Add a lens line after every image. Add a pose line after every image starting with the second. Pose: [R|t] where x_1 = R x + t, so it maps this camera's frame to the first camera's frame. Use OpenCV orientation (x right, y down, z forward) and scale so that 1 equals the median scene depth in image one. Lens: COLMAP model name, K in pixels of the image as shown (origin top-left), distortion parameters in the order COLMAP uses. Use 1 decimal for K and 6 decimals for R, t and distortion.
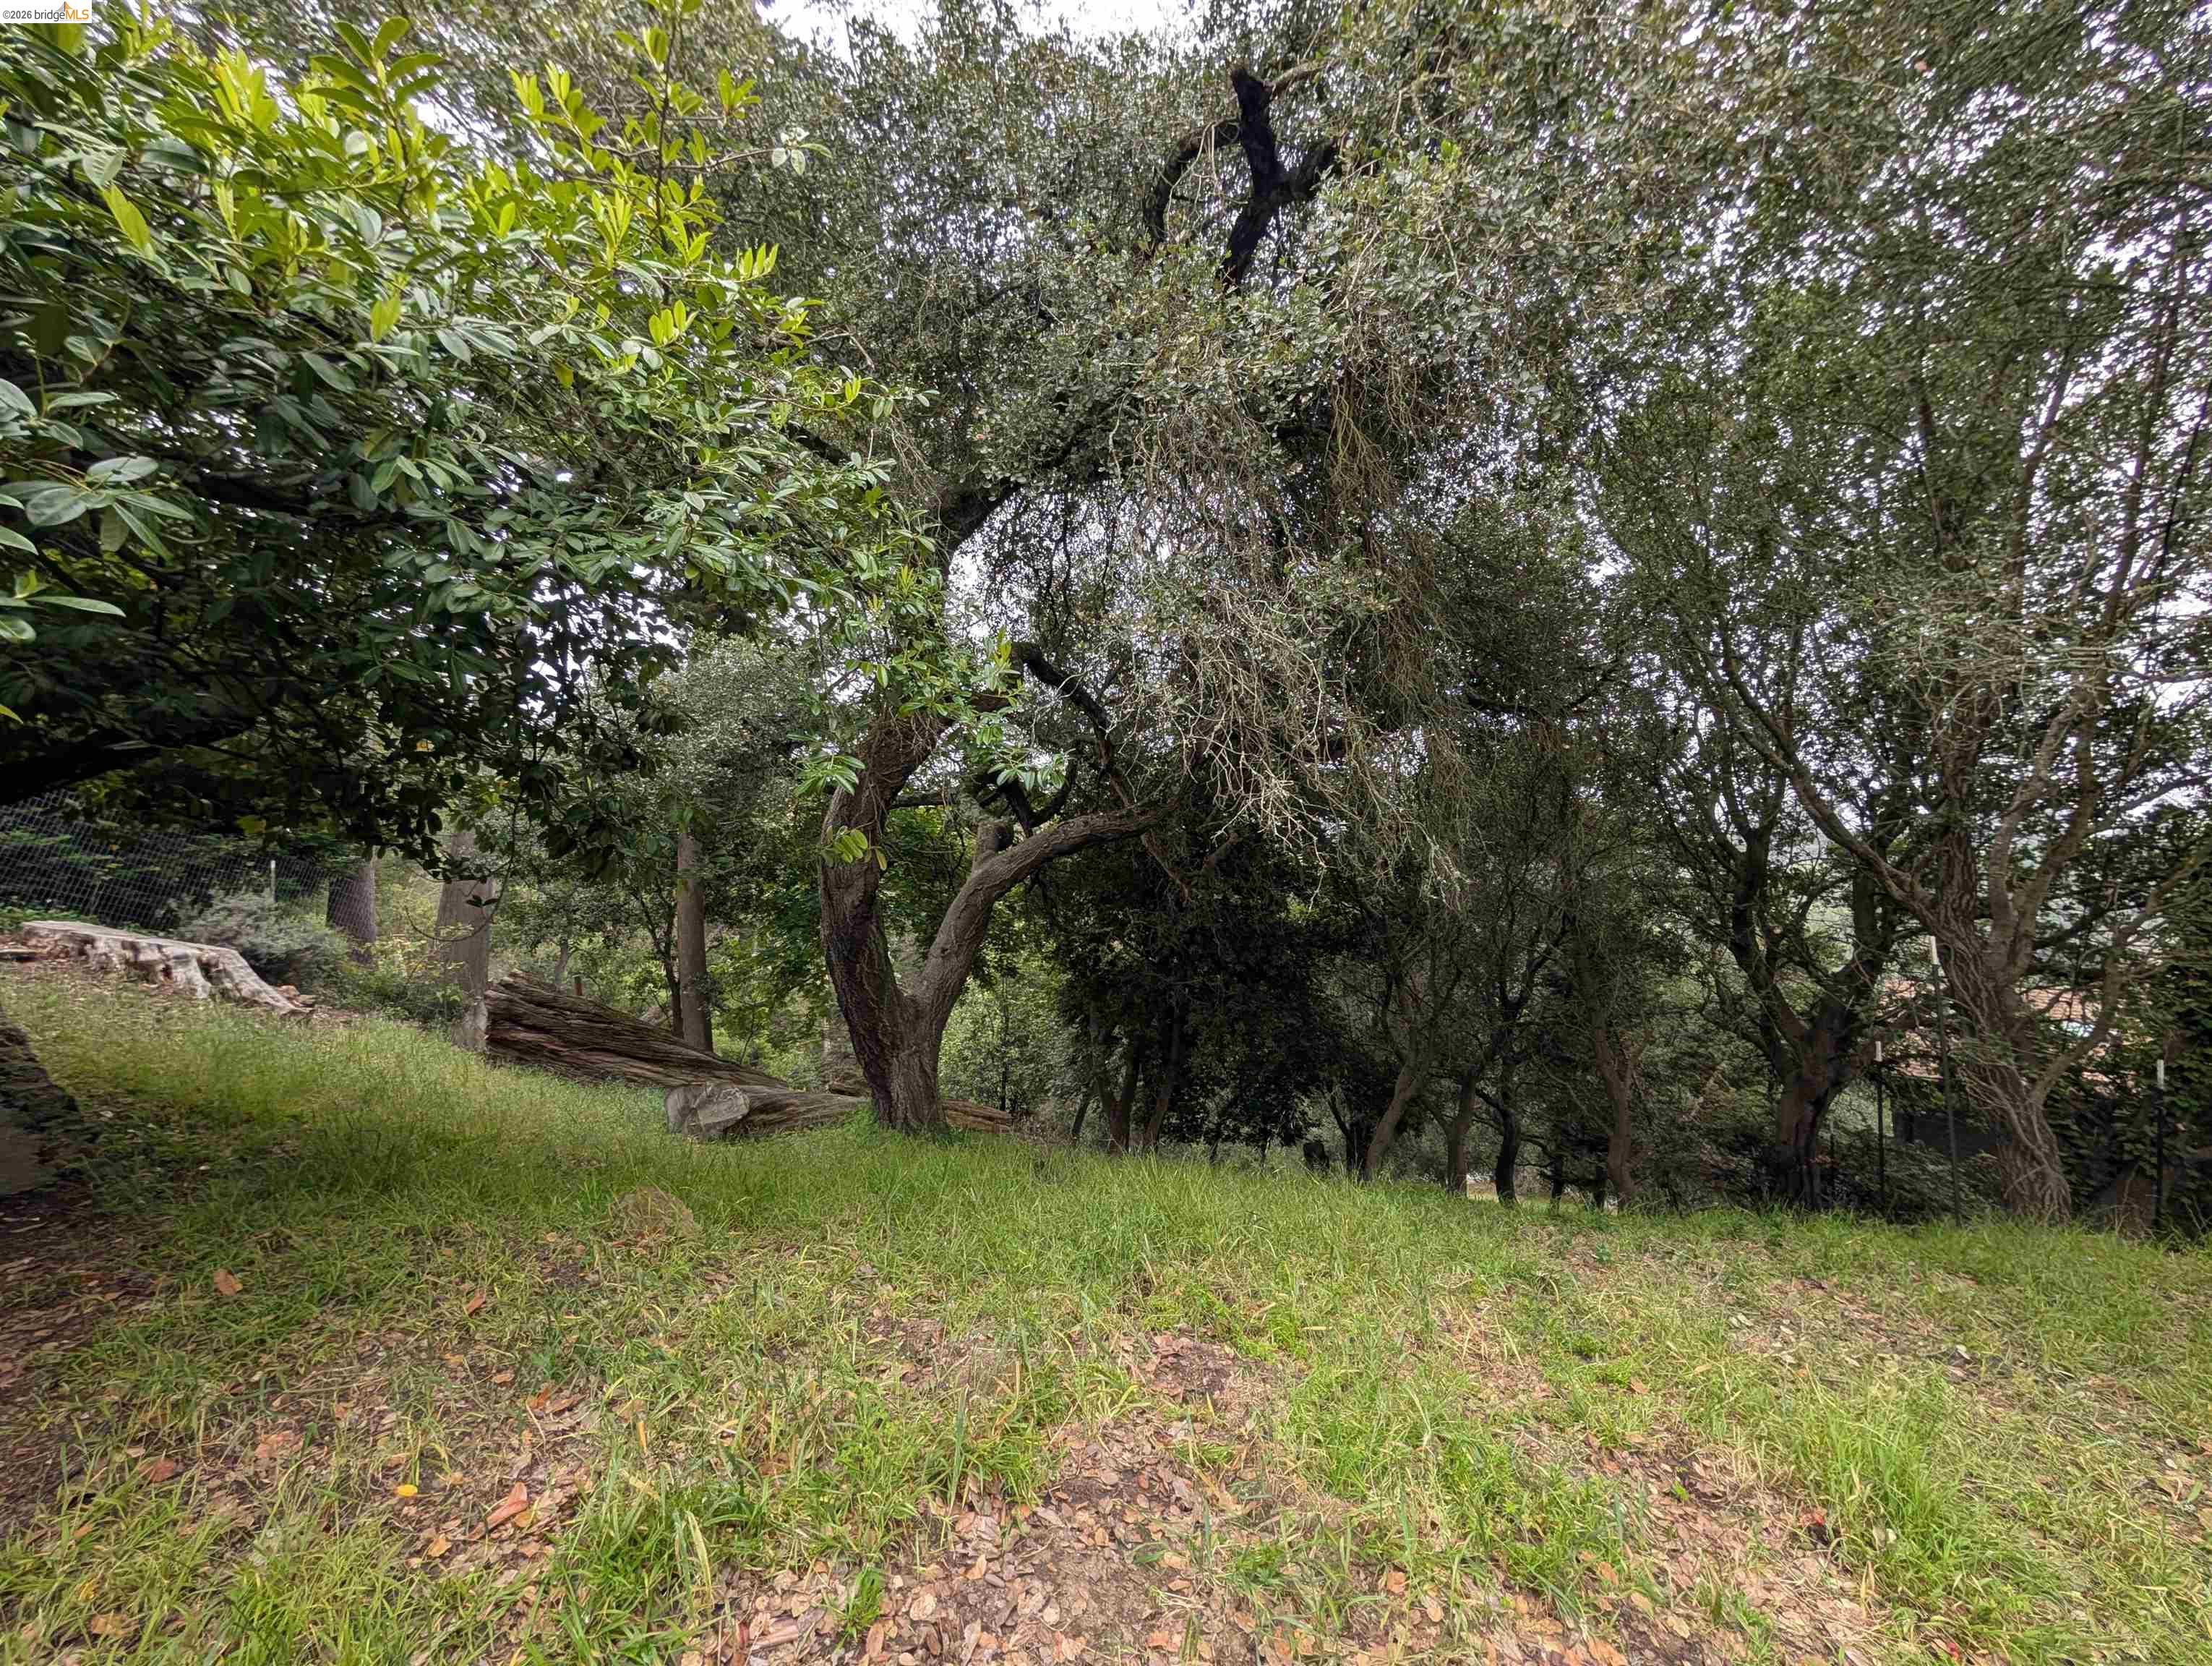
lens RADIAL K [[829.0, 0, 1106.0], [0, 829.0, 833.0], [0, 0, 1]] dist [-0.000228, -0.000050]
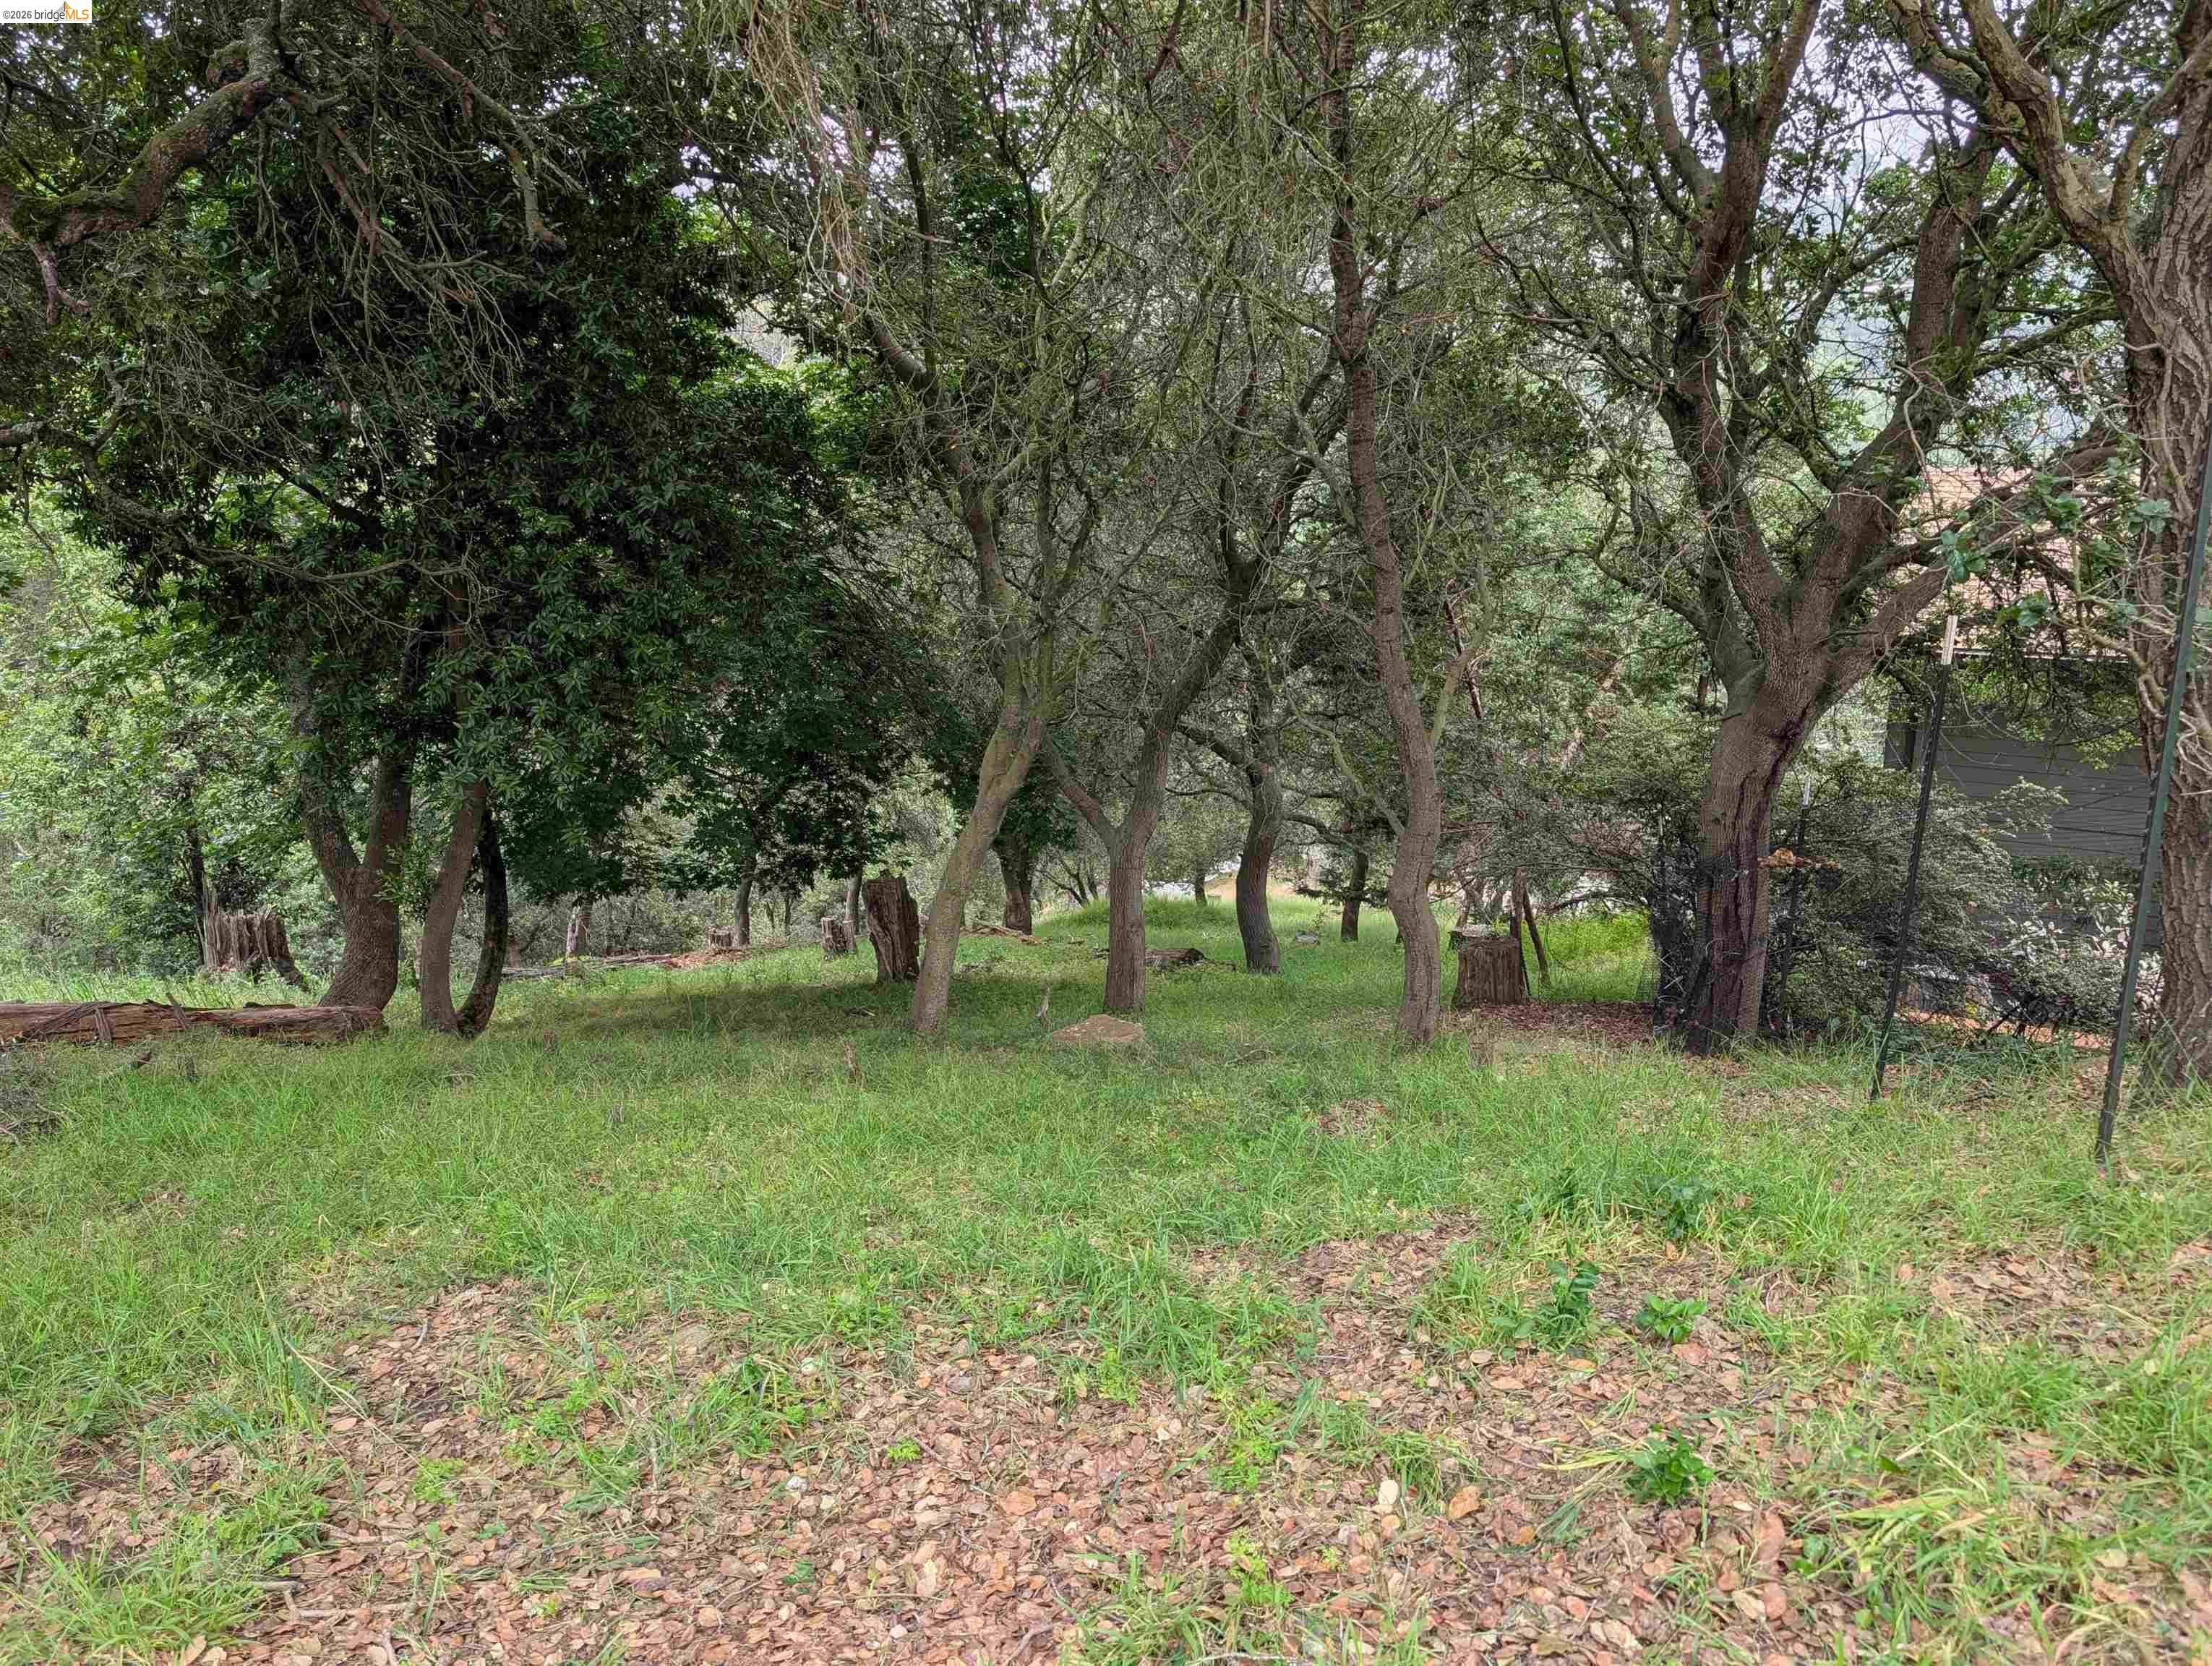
lens RADIAL K [[1570.8, 0, 1099.8], [0, 1570.8, 801.6], [0, 0, 1]] dist [0.004804, 0.001788]
pose [[0.953811, -0.110987, 0.279154, 0.193438], [0.011862, 0.942438, 0.334169, 0.047883], [-0.300174, -0.315423, 0.900224, 0.249317]]
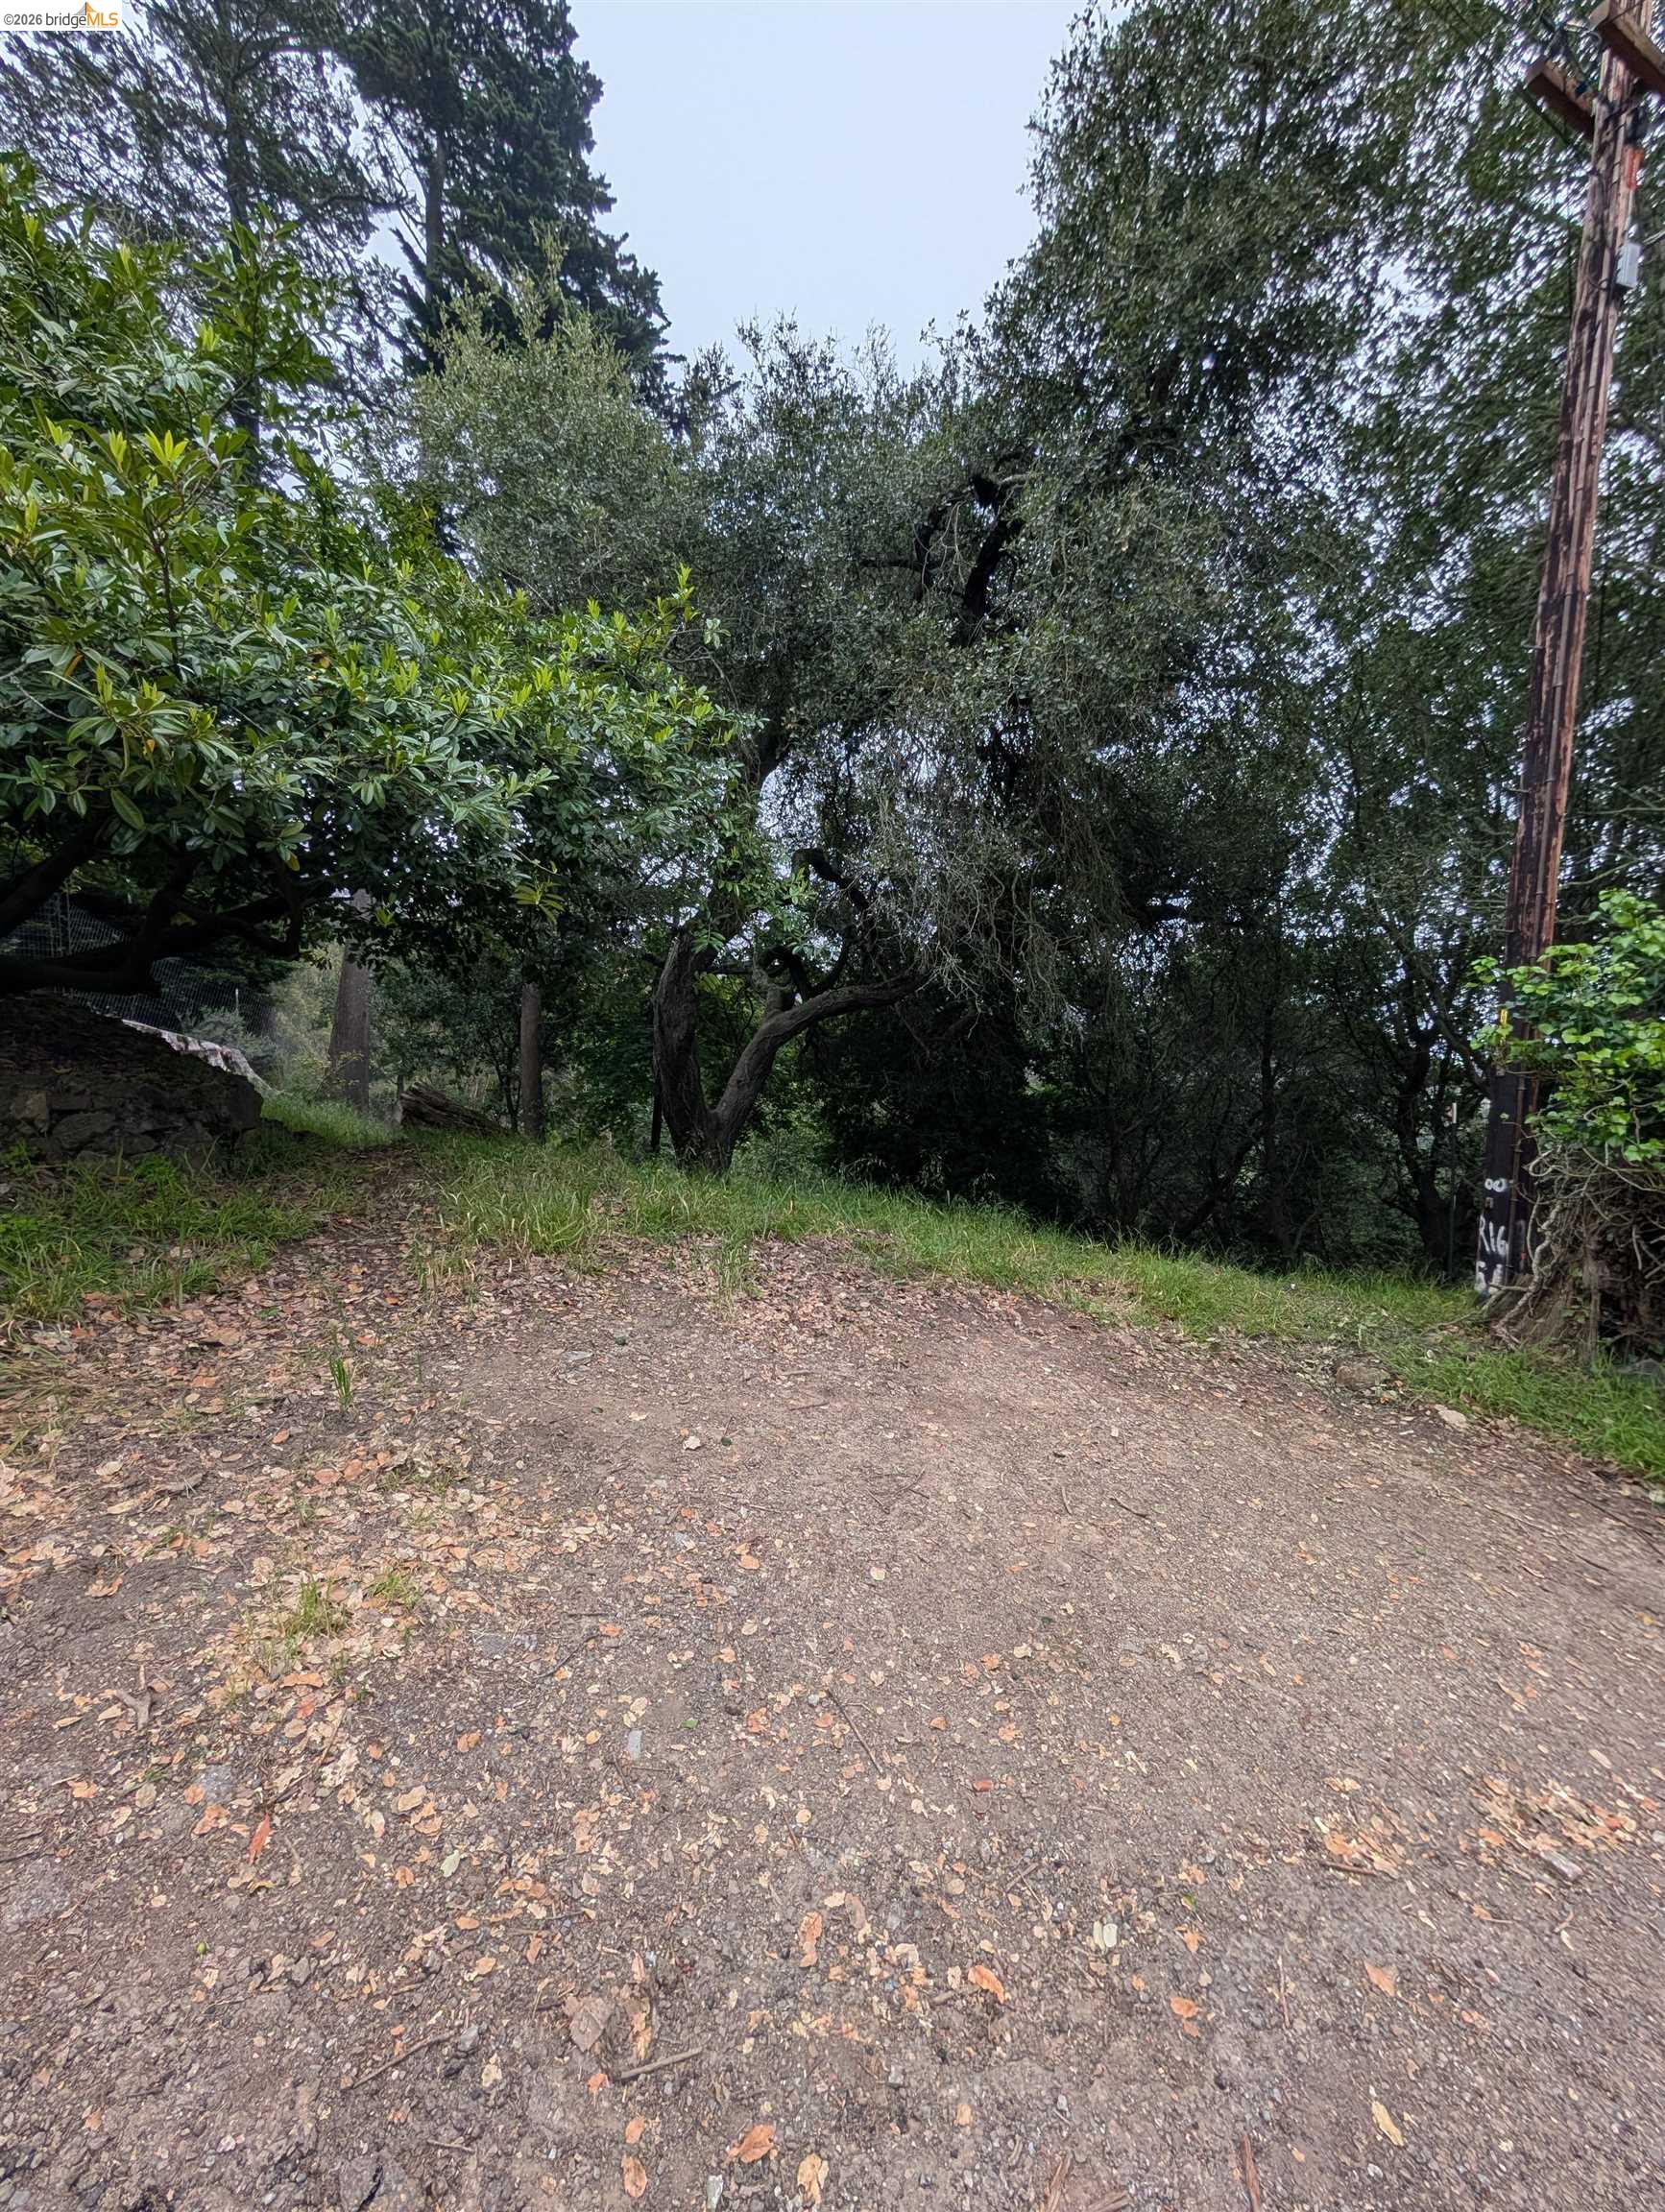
lens RADIAL K [[829.0, 0, 820.8], [0, 829.0, 1110.4], [0, 0, 1]] dist [-0.000228, -0.000050]
pose [[0.995859, 0.061006, -0.067407, 0.018207], [-0.053660, 0.992929, 0.105886, 0.027595], [0.073391, -0.101831, 0.992091, -0.210248]]
